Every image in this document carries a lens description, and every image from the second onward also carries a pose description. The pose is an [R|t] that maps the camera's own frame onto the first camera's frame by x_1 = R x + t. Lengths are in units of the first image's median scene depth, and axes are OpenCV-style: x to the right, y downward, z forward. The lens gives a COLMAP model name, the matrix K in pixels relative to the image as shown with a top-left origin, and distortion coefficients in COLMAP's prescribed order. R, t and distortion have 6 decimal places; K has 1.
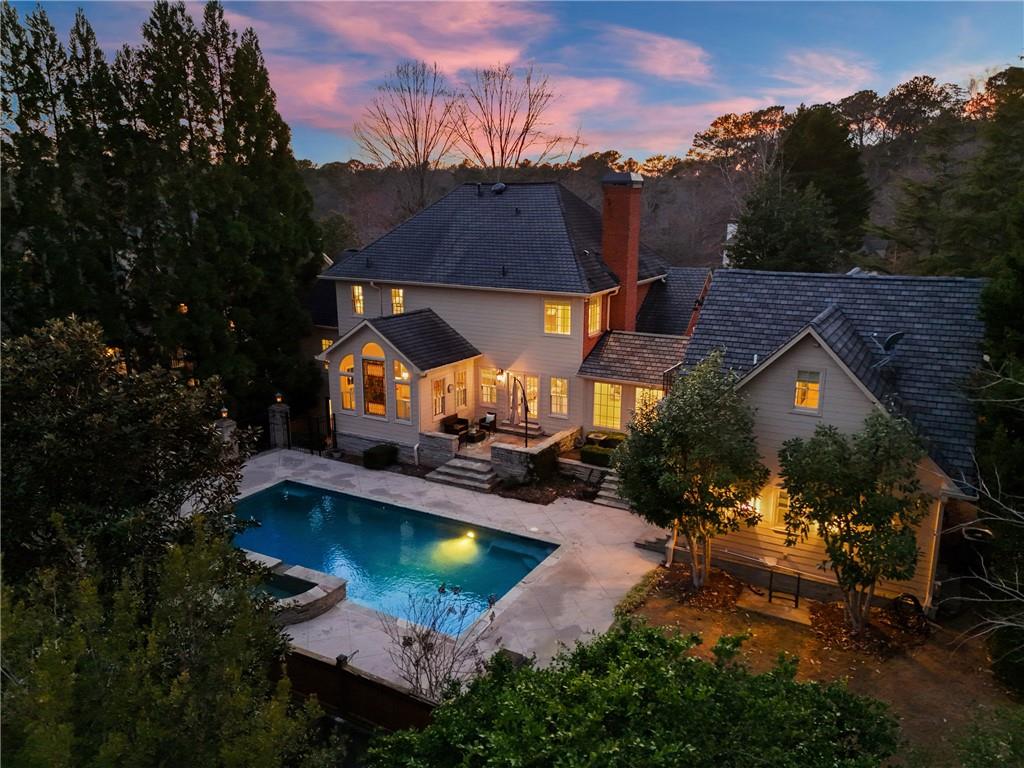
lens RADIAL K [[760.8, 0, 529.2], [0, 760.8, 383.8], [0, 0, 1]] dist [0.053730, -0.000397]
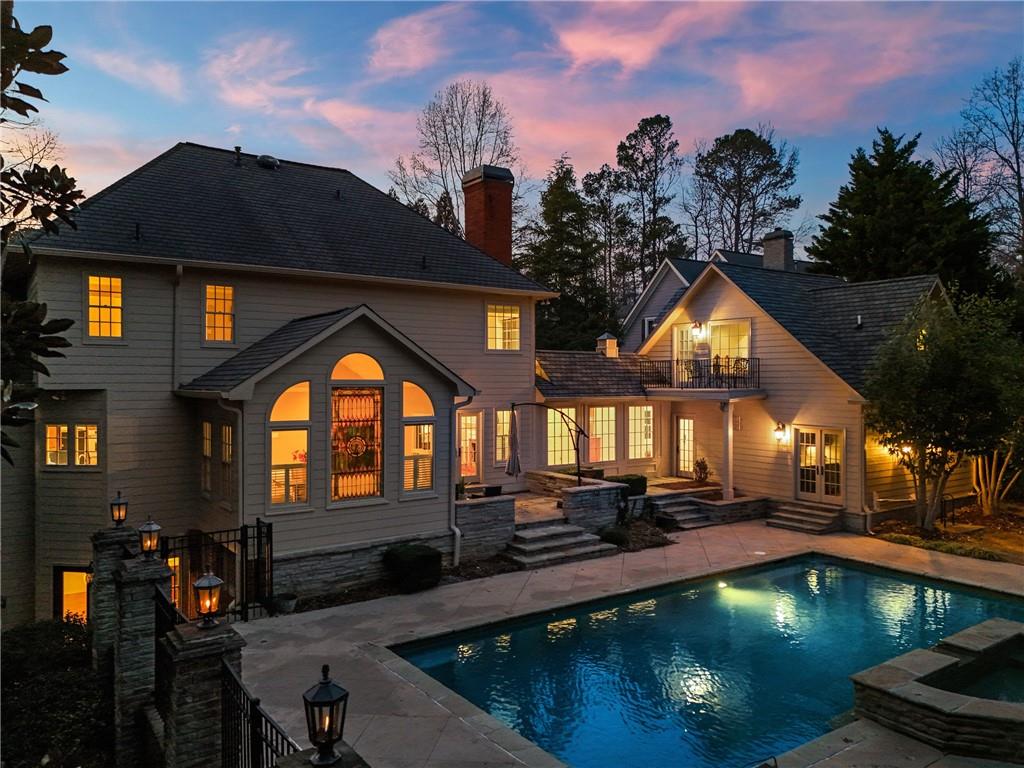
lens RADIAL K [[760.8, 0, 529.2], [0, 760.8, 383.8], [0, 0, 1]] dist [0.053730, -0.000397]
pose [[0.425572, -0.010914, 0.904859, -0.643762], [0.217180, 0.971934, -0.090421, 0.040162], [-0.878477, 0.234998, 0.415998, 0.706084]]
